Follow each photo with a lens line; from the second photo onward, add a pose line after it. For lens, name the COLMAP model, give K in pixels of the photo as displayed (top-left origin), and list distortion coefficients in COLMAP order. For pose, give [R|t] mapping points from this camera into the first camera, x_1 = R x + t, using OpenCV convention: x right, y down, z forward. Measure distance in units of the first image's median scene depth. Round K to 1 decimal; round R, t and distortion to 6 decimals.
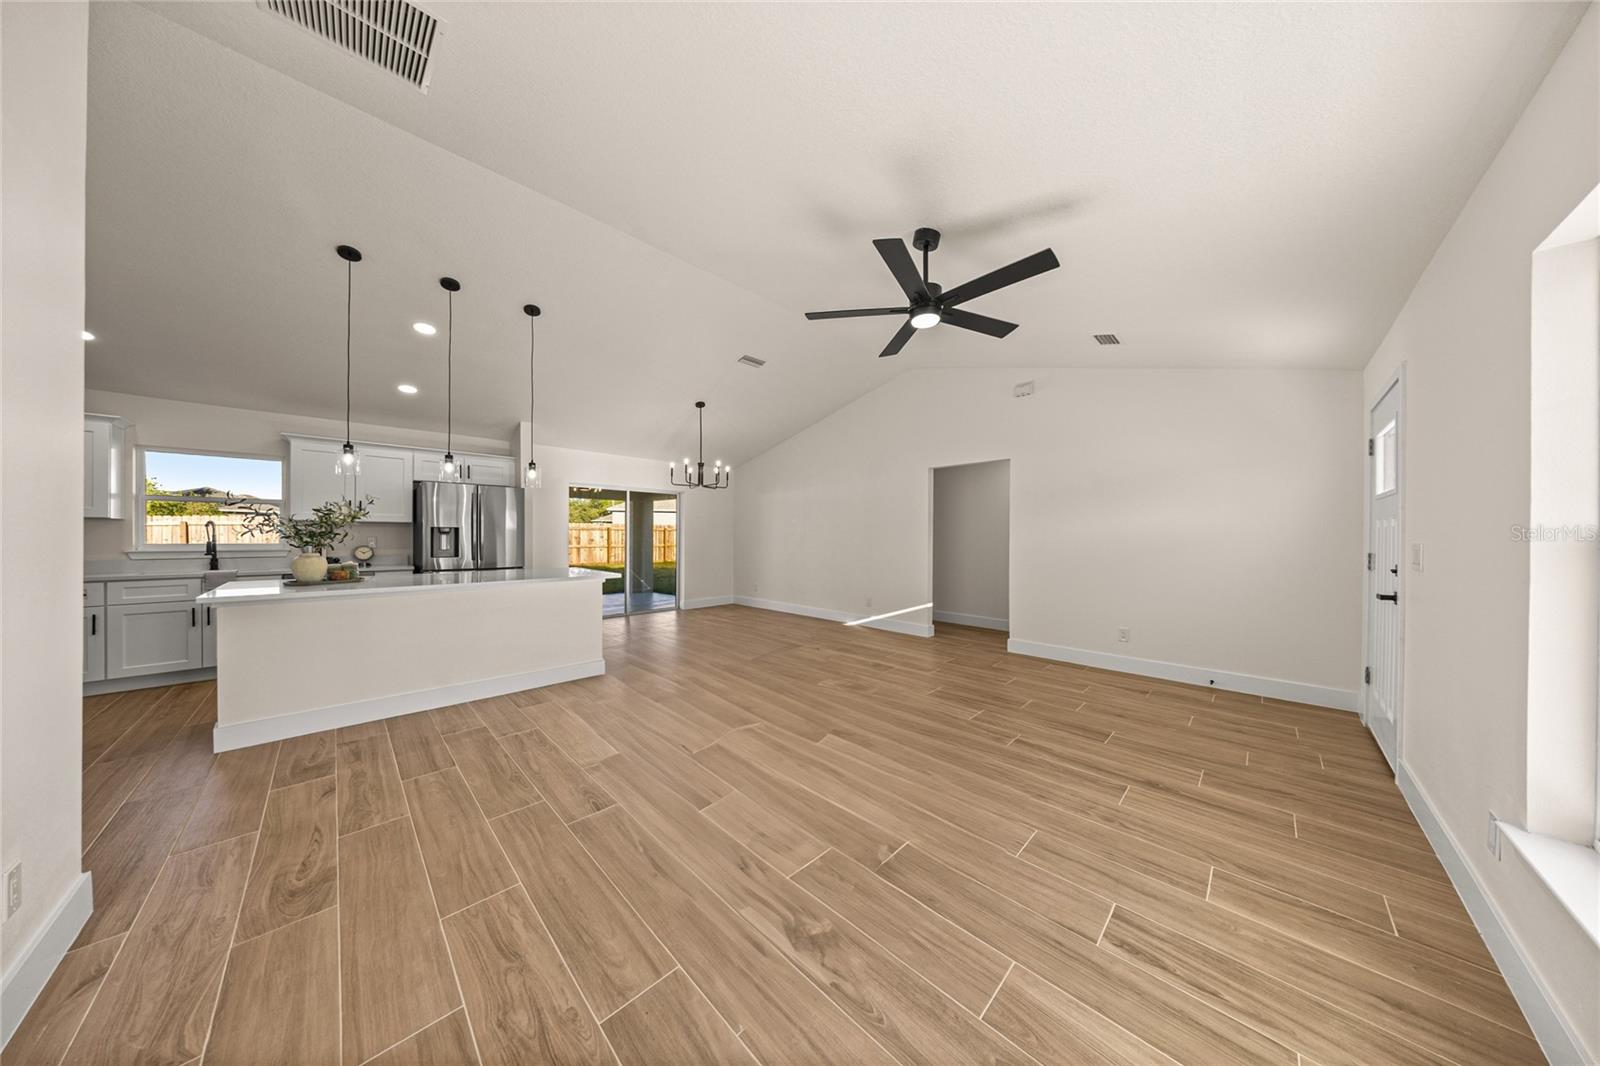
lens RADIAL K [[467.0, 0, 812.9], [0, 467.0, 537.7], [0, 0, 1]] dist [-0.007429, -0.000154]
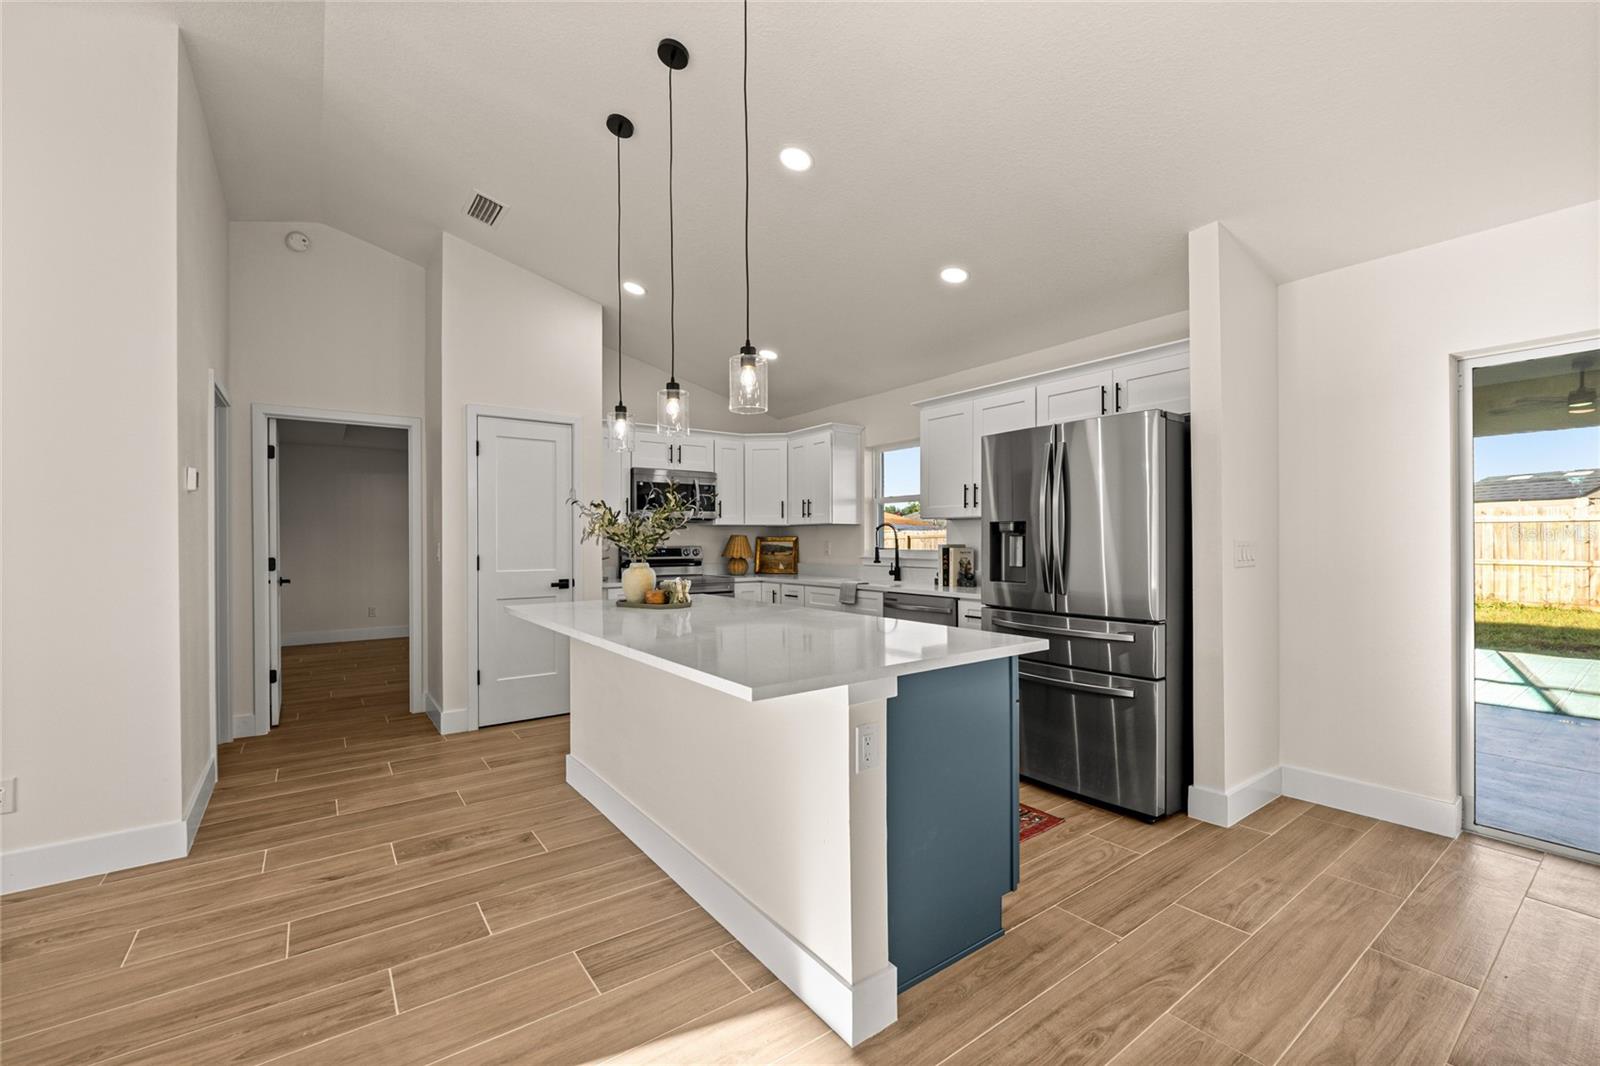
lens RADIAL K [[665.2, 0, 792.6], [0, 665.2, 544.6], [0, 0, 1]] dist [-0.008920, -0.000336]
pose [[-0.180525, 0.002406, -0.983568, -0.076228], [-0.000093, 0.999997, 0.002463, 0.000594], [0.983570, 0.000536, -0.180524, 1.187788]]
